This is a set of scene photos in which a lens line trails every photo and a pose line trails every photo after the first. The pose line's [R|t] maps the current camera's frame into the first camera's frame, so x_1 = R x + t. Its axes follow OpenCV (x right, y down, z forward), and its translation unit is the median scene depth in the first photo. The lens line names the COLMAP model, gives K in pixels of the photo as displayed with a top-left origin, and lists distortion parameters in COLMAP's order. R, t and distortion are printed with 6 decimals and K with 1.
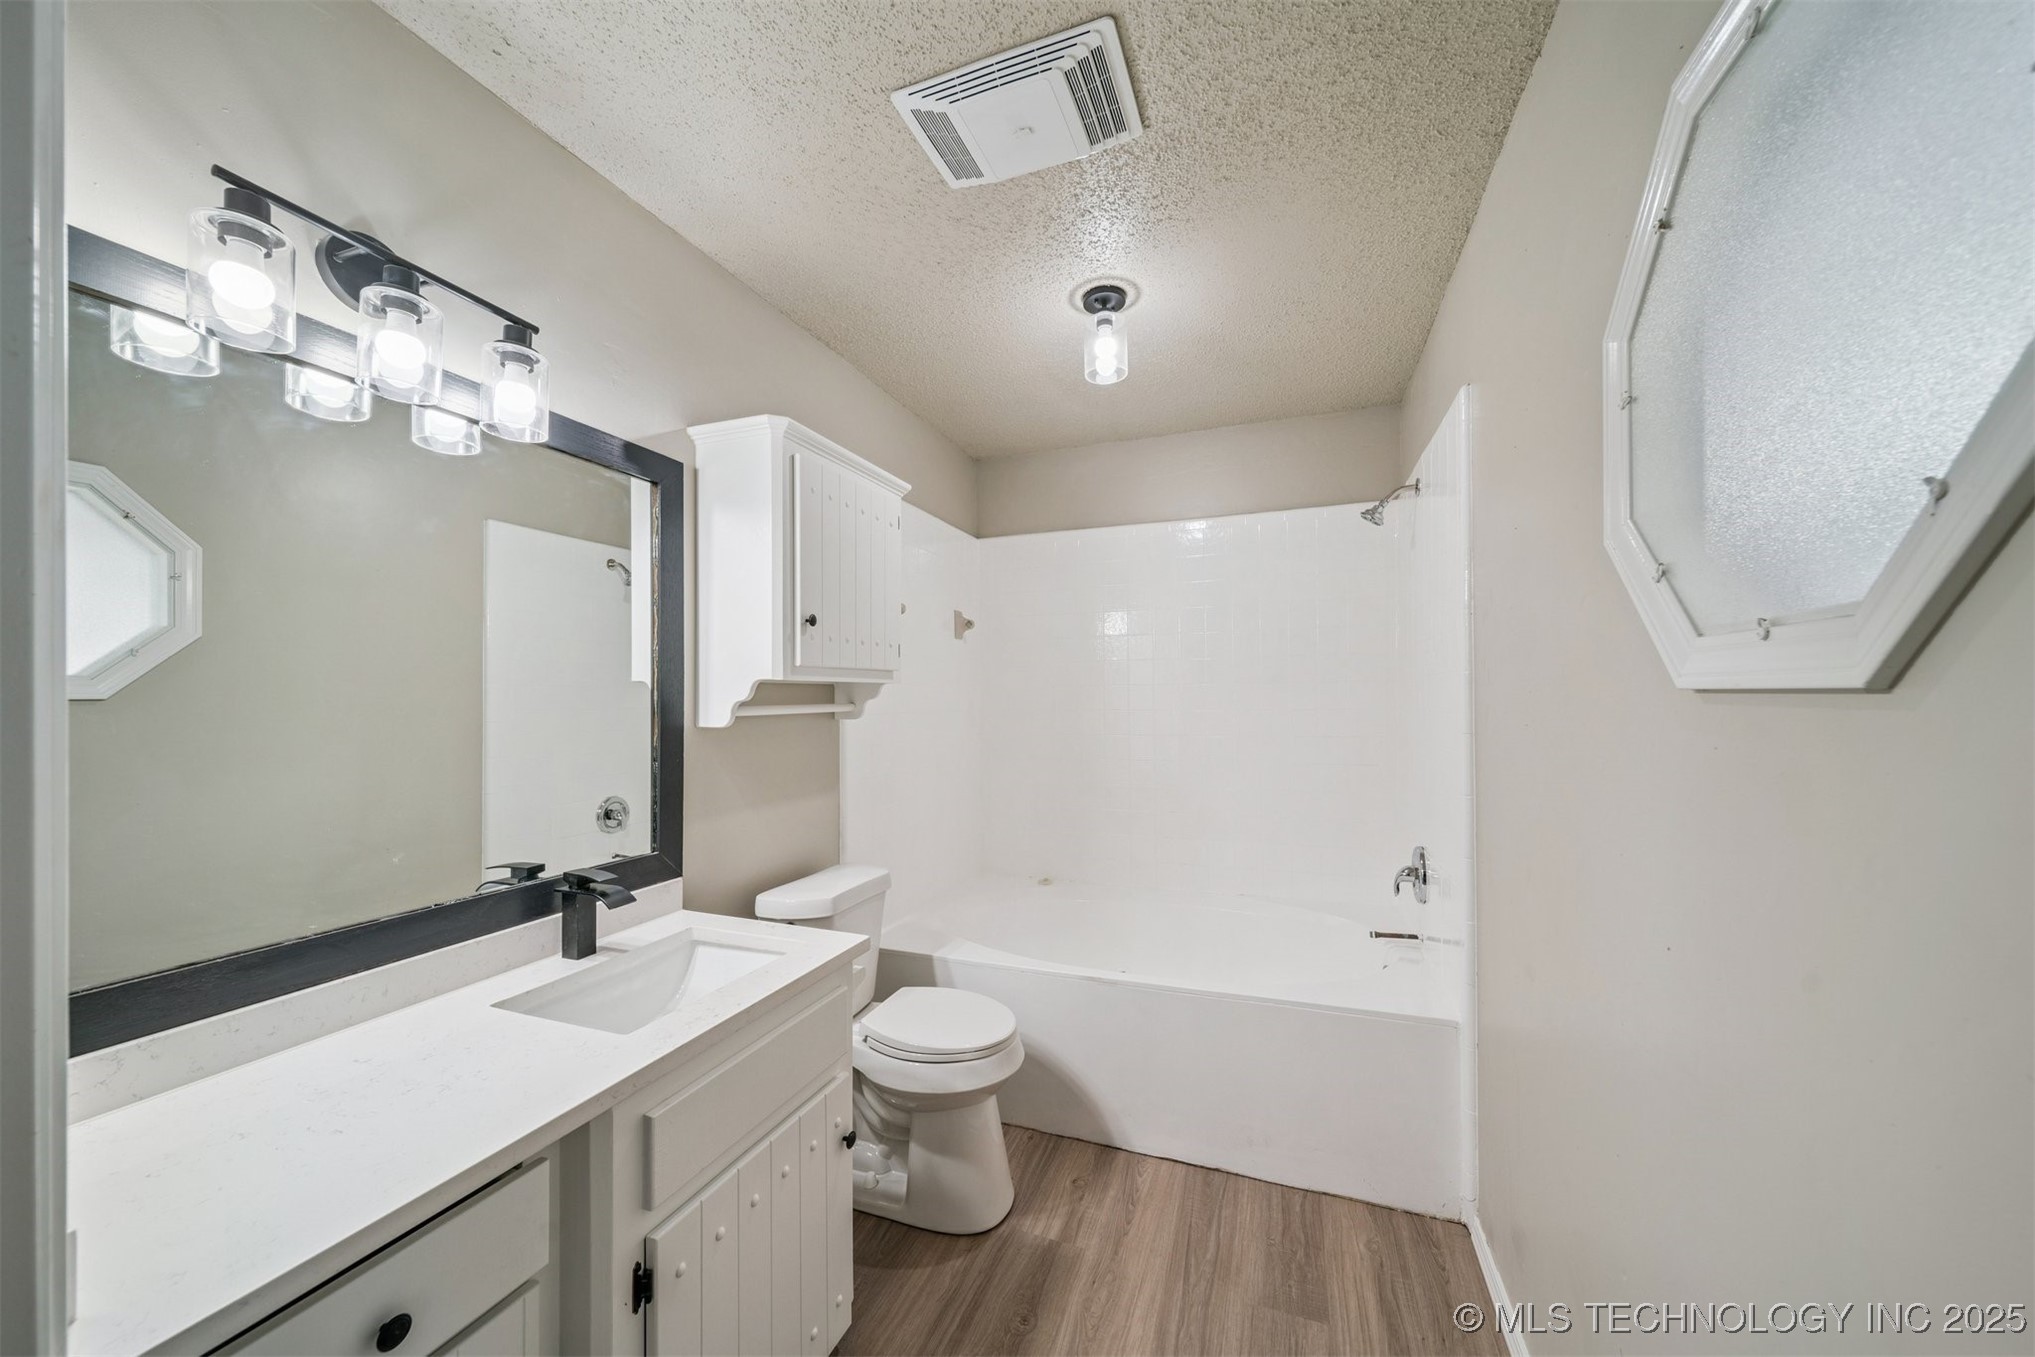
lens RADIAL K [[719.7, 0, 1018.0], [0, 719.7, 691.7], [0, 0, 1]] dist [0.001828, -0.000162]
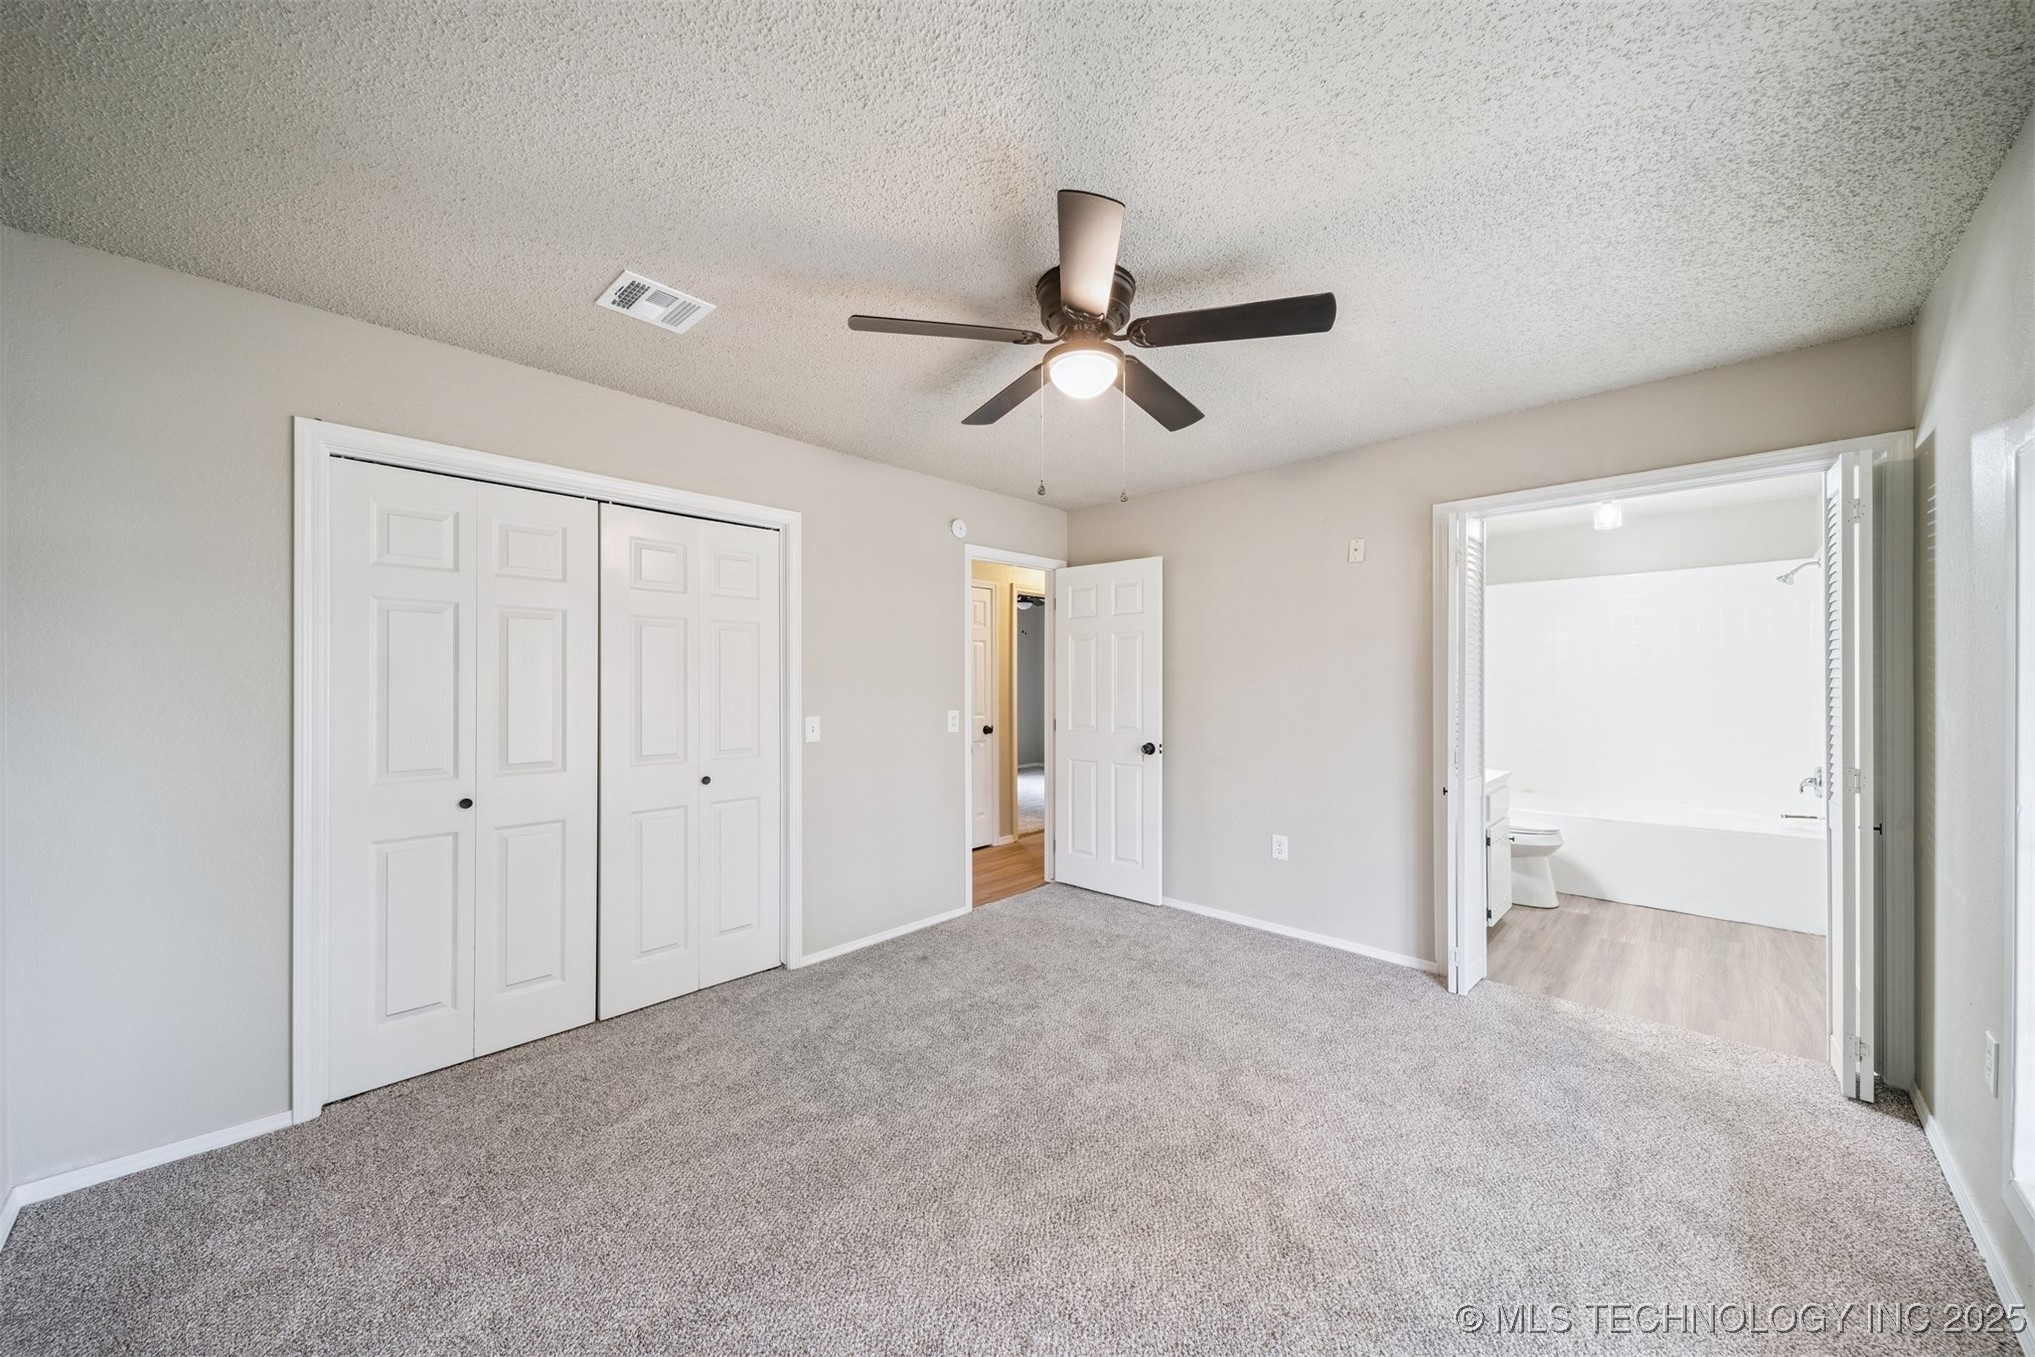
lens RADIAL K [[719.7, 0, 1025.4], [0, 719.7, 684.5], [0, 0, 1]] dist [0.001828, -0.000162]
pose [[0.918855, 0.000886, -0.394593, -0.537331], [0.003135, 0.999950, 0.009547, -0.000604], [0.394582, -0.010009, 0.918806, -1.415789]]
